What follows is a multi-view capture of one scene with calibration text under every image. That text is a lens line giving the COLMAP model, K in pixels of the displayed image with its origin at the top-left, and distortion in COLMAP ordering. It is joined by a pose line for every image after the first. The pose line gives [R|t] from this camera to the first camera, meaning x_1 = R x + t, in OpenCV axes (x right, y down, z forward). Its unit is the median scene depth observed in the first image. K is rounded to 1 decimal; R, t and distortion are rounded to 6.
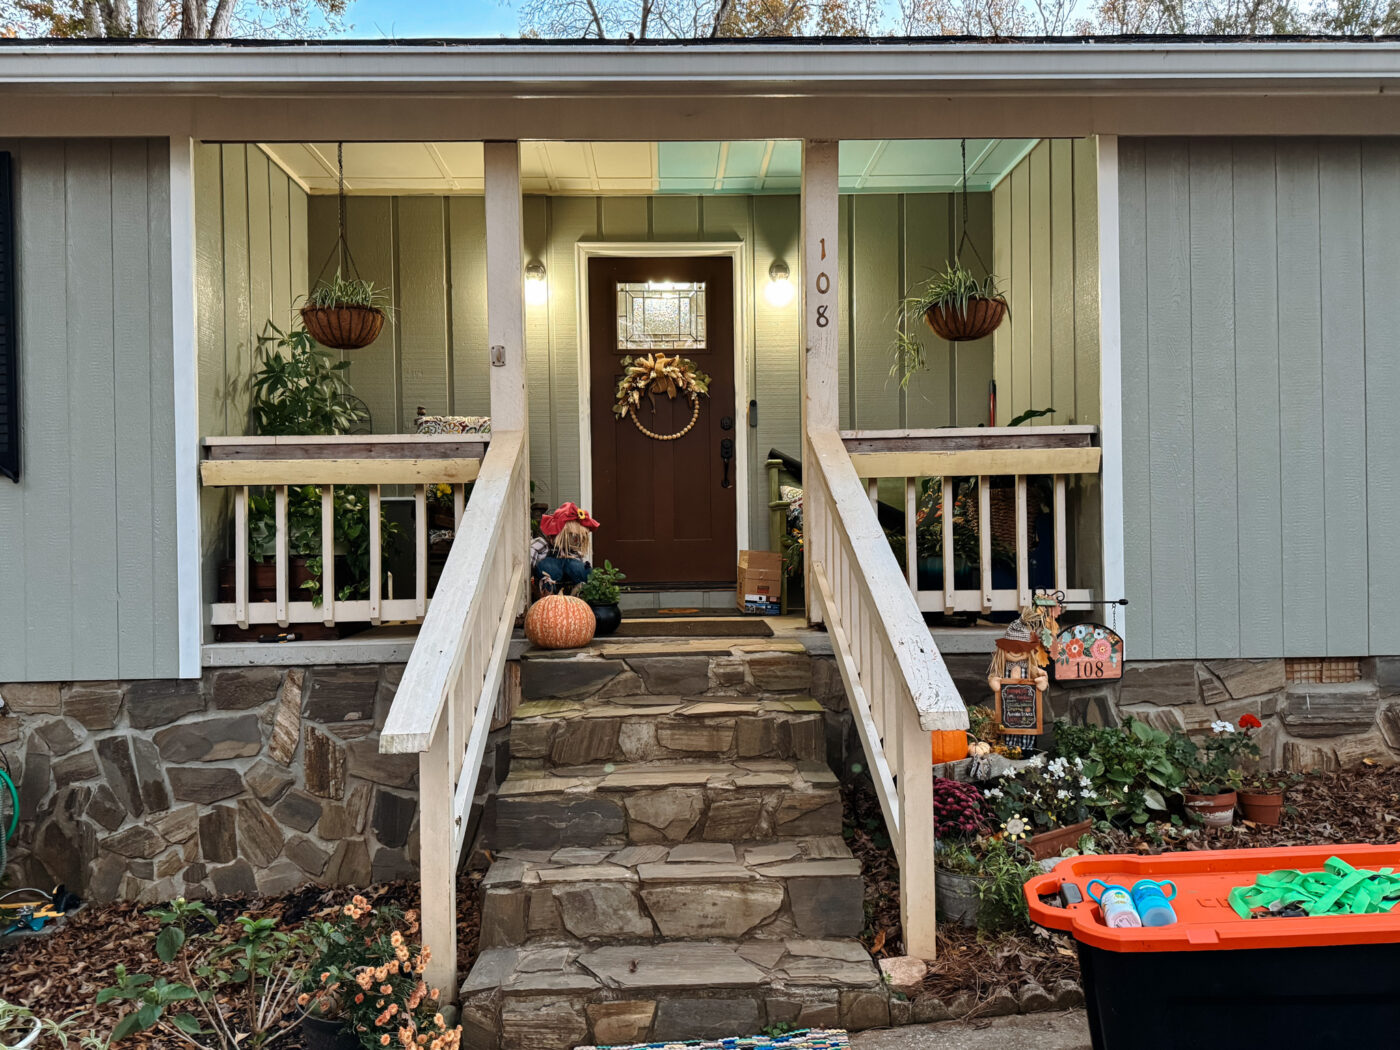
lens RADIAL K [[1076.0, 0, 704.2], [0, 1076.0, 529.9], [0, 0, 1]] dist [-0.035254, -0.004728]
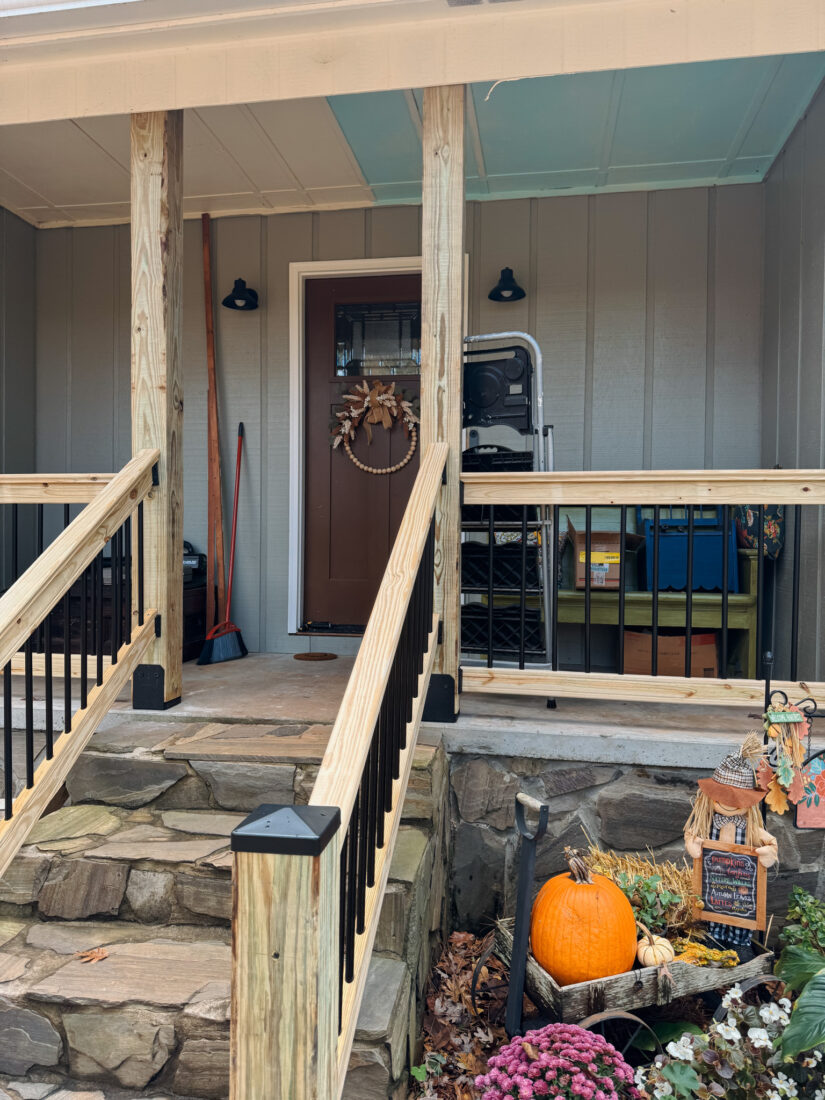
lens RADIAL K [[845.4, 0, 415.7], [0, 845.4, 543.5], [0, 0, 1]] dist [-0.035254, -0.004728]
pose [[0.981354, 0.024595, -0.190630, 0.190783], [-0.023481, 0.999691, 0.008102, -0.041271], [0.190771, -0.003475, 0.981628, 0.446268]]
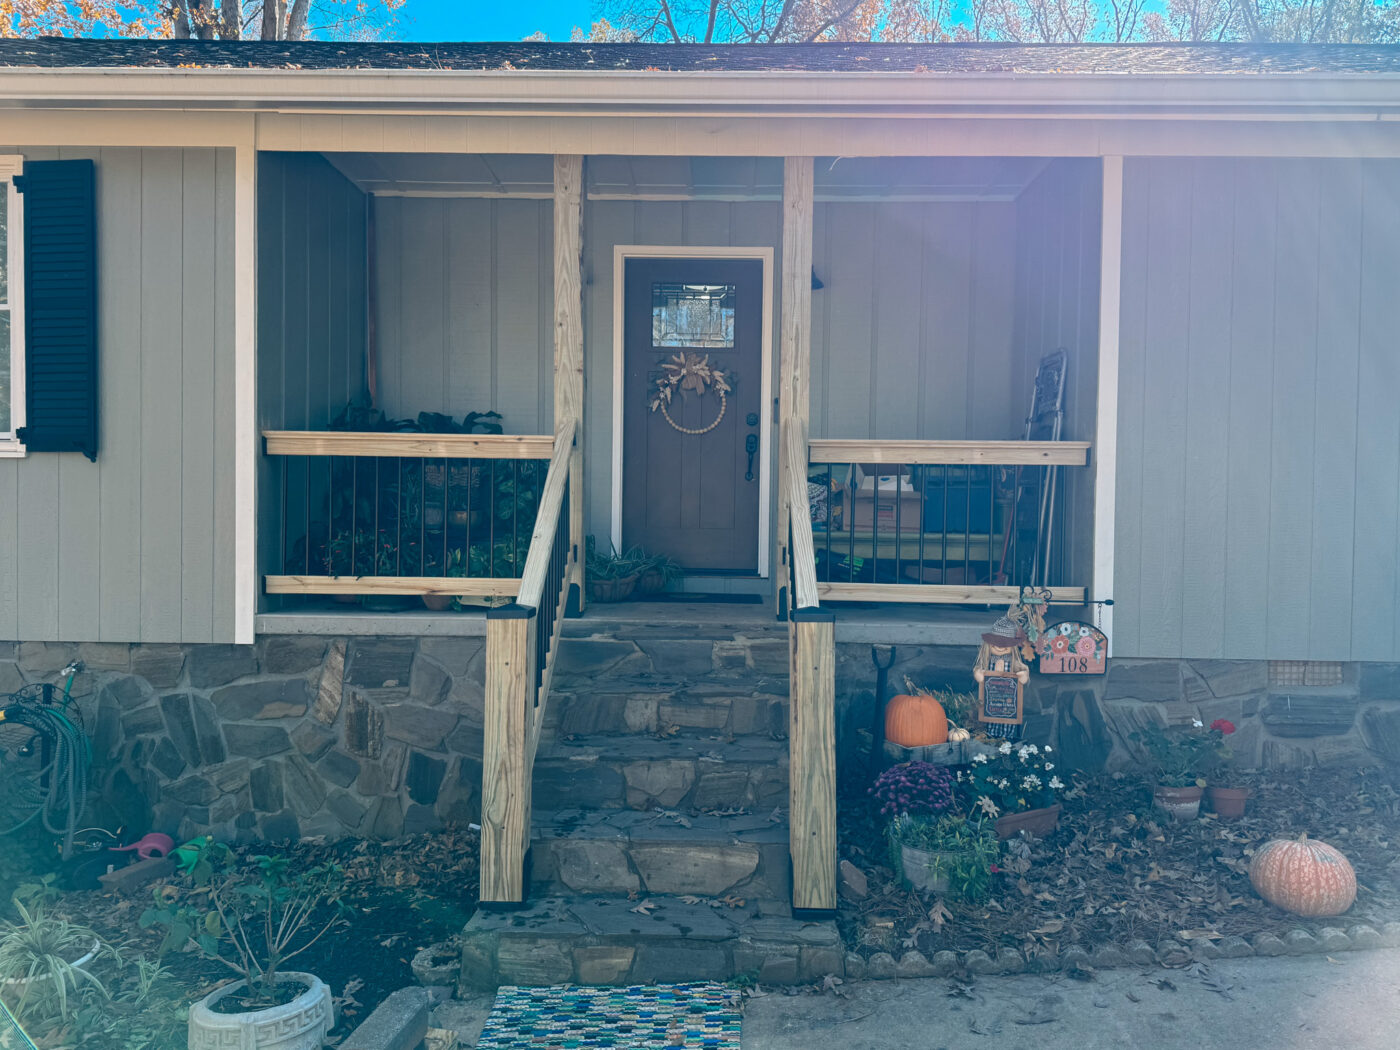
lens RADIAL K [[1076.0, 0, 731.0], [0, 1076.0, 527.2], [0, 0, 1]] dist [-0.035254, -0.004728]
pose [[0.998548, 0.029672, -0.044969, 0.065651], [-0.028762, 0.999371, 0.020757, -0.018468], [0.045556, -0.019433, 0.998773, -0.075988]]
